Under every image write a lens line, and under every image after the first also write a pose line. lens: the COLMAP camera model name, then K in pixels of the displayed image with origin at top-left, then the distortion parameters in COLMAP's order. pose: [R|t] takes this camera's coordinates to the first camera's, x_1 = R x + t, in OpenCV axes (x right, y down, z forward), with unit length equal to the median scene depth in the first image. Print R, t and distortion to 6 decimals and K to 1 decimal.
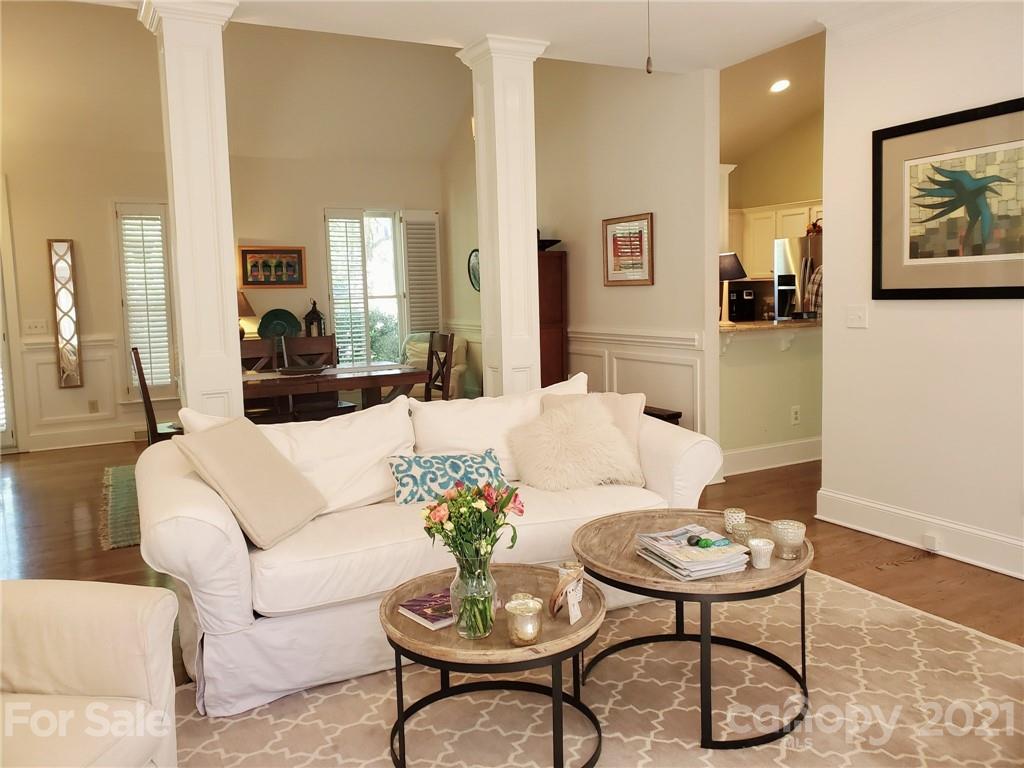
lens RADIAL K [[818.2, 0, 511.9], [0, 818.2, 383.3], [0, 0, 1]] dist [0.012223, 0.010218]
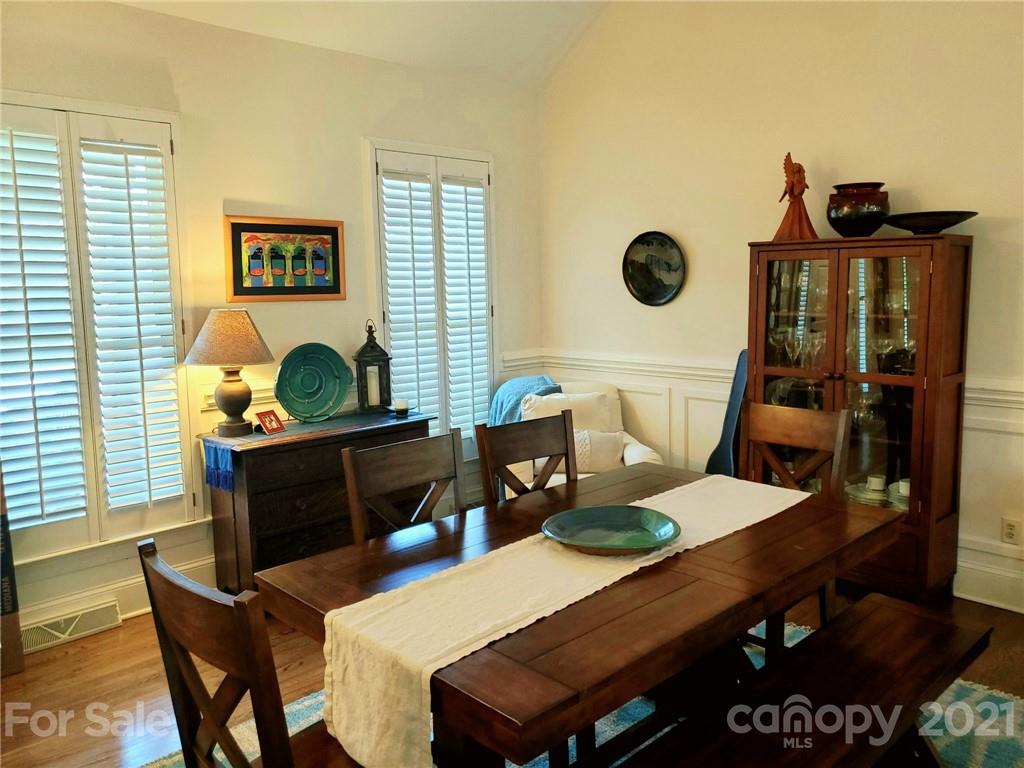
lens RADIAL K [[818.2, 0, 515.2], [0, 818.2, 386.4], [0, 0, 1]] dist [0.012223, 0.010218]
pose [[0.962694, -0.032194, 0.268671, -0.296884], [0.030106, 0.999476, 0.011892, -0.065774], [-0.268913, -0.003360, 0.963159, 0.478825]]
